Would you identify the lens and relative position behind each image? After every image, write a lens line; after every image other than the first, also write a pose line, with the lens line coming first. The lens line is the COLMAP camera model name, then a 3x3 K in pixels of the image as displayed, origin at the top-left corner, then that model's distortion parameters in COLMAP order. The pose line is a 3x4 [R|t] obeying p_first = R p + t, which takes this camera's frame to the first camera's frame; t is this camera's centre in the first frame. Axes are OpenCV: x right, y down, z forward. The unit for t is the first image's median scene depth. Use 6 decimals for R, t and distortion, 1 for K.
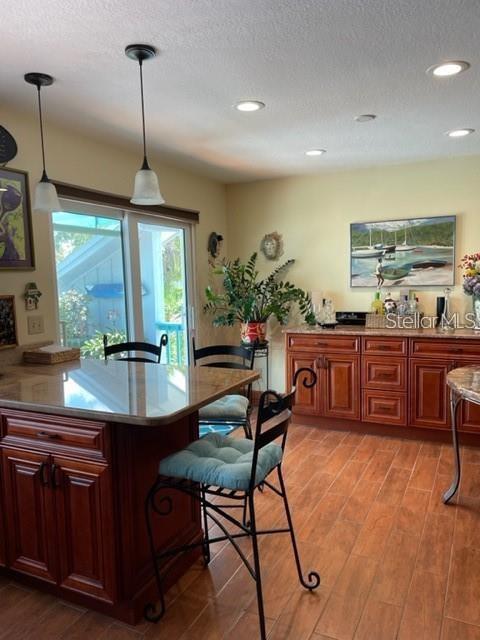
lens RADIAL K [[487.2, 0, 240.0], [0, 487.2, 320.0], [0, 0, 1]] dist [0.107611, -0.128286]
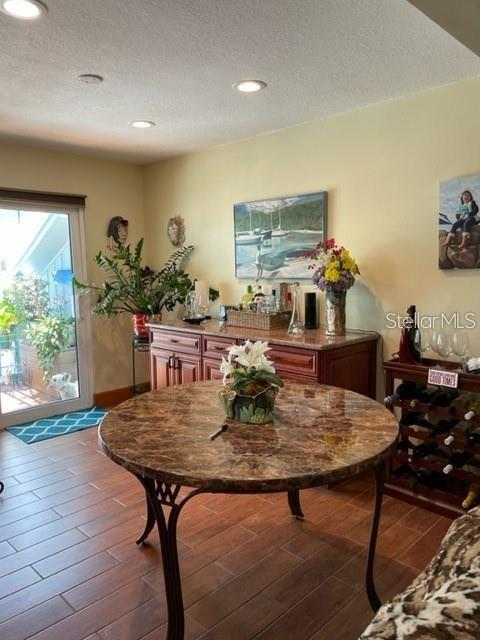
lens RADIAL K [[487.2, 0, 240.0], [0, 487.2, 320.0], [0, 0, 1]] dist [0.107611, -0.128286]
pose [[0.947202, 0.047273, -0.317134, 0.534157], [-0.038278, 0.998670, 0.034536, -0.023602], [0.318345, -0.020573, 0.947752, 0.181751]]
